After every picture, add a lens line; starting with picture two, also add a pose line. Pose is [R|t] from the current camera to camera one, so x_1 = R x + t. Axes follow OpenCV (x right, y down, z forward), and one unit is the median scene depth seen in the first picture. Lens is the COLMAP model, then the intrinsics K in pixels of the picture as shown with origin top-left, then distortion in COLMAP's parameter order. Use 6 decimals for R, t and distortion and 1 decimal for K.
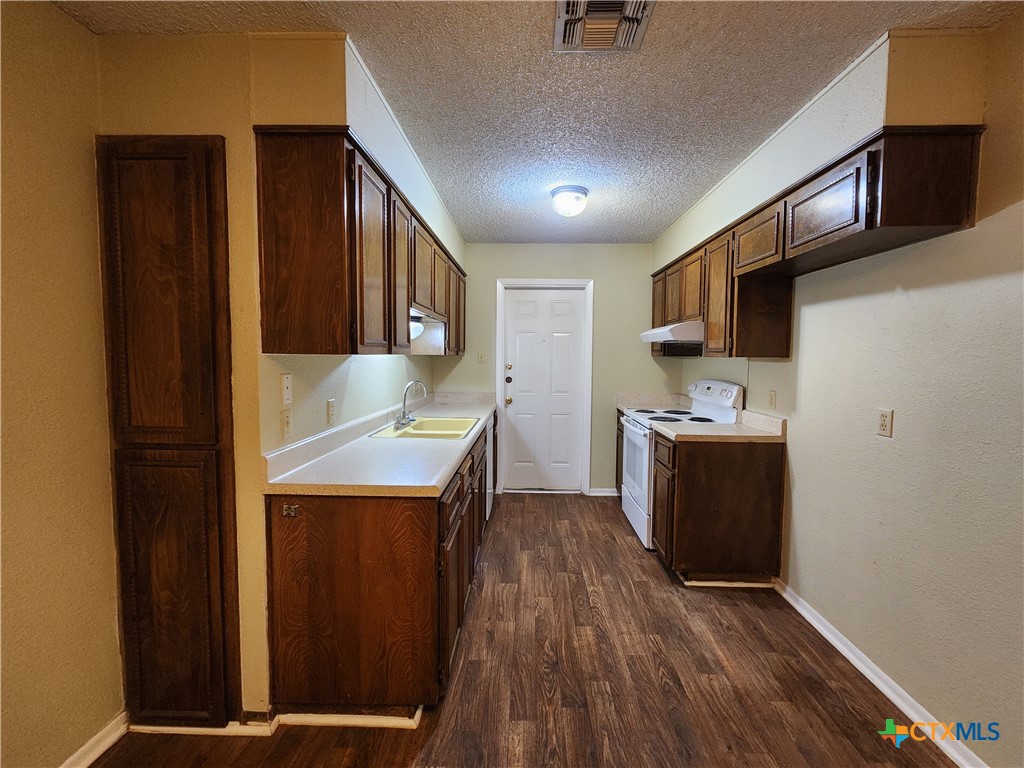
lens RADIAL K [[416.3, 0, 520.3], [0, 416.3, 378.1], [0, 0, 1]] dist [0.001973, -0.000785]
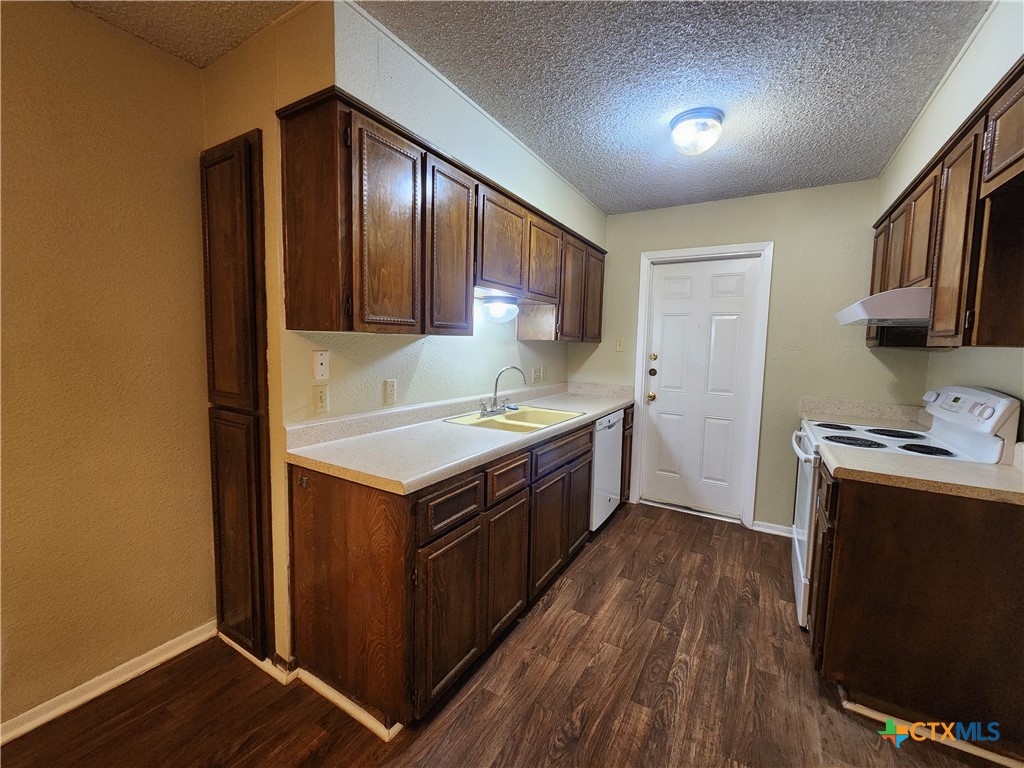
lens RADIAL K [[419.4, 0, 519.8], [0, 419.4, 377.1], [0, 0, 1]] dist [0.001378, -0.000209]
pose [[0.873503, 0.052056, -0.484028, 0.266525], [-0.043862, 0.998638, 0.028245, 0.003208], [0.484839, -0.003442, 0.874596, 0.223246]]
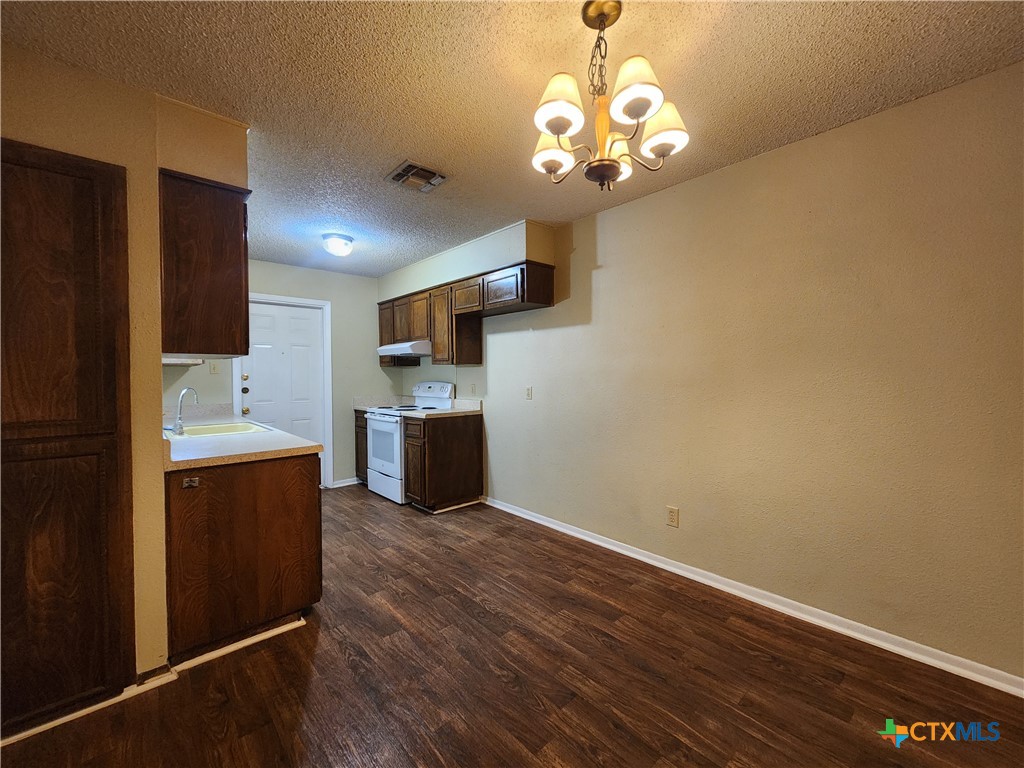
lens RADIAL K [[421.0, 0, 512.0], [0, 421.0, 384.0], [0, 0, 1]] dist [0.022425, -0.000219]
pose [[0.733220, -0.030627, 0.679301, -0.453511], [0.052282, 0.998567, -0.011410, 0.060414], [-0.677978, 0.043881, 0.733771, -0.361395]]
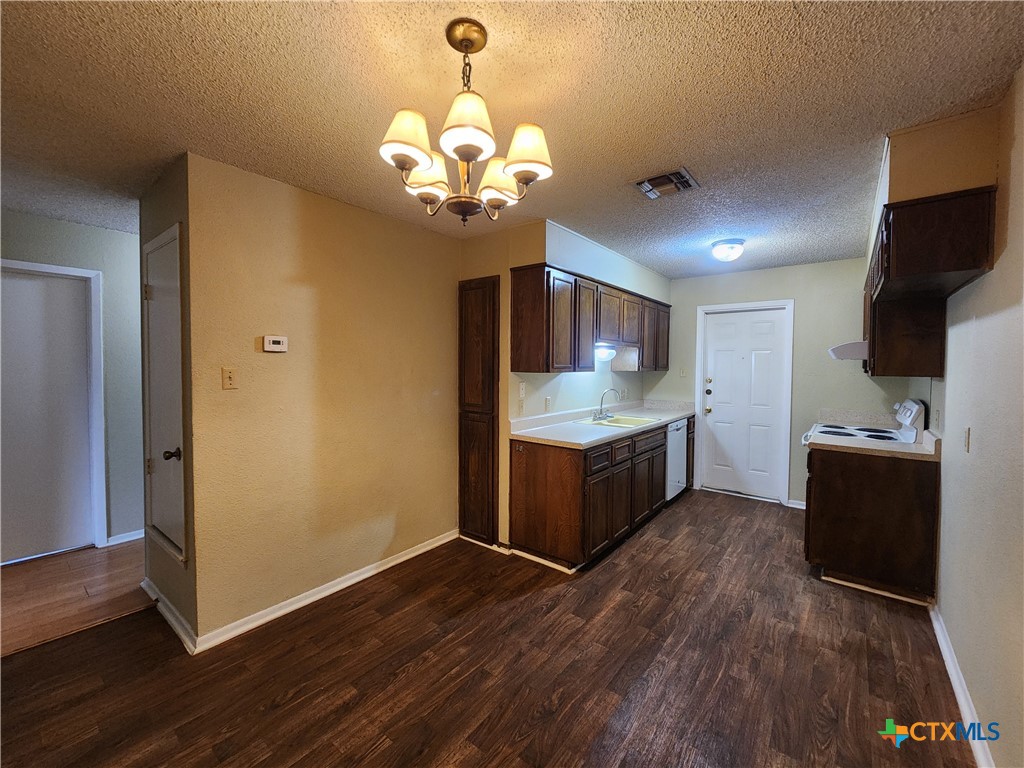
lens RADIAL K [[416.3, 0, 520.3], [0, 416.3, 378.1], [0, 0, 1]] dist [0.001973, -0.000785]
pose [[0.801441, 0.017298, -0.597824, 0.434774], [-0.033568, 0.999307, -0.016087, 0.003492], [0.597132, 0.032961, 0.801466, -0.423412]]
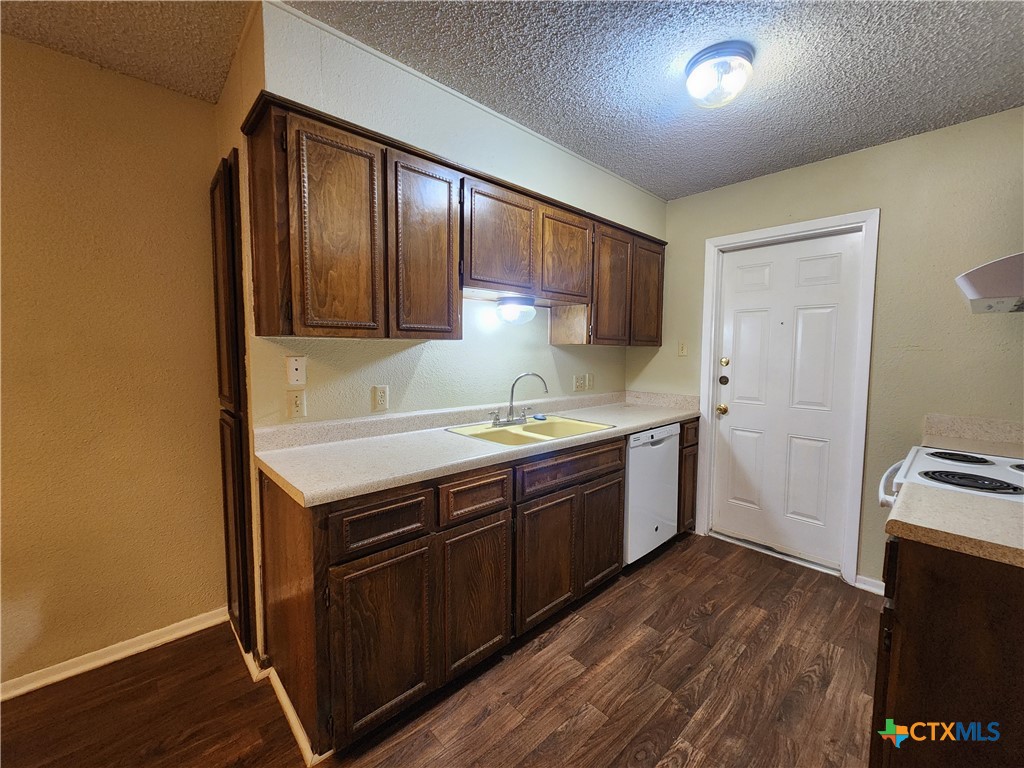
lens RADIAL K [[419.5, 0, 523.1], [0, 419.5, 378.6], [0, 0, 1]] dist [0.000019, -0.000386]
pose [[0.706503, 0.043981, -0.706342, 0.420312], [-0.041260, 0.998929, 0.020930, 0.000179], [0.706506, 0.014357, 0.707561, 0.451993]]
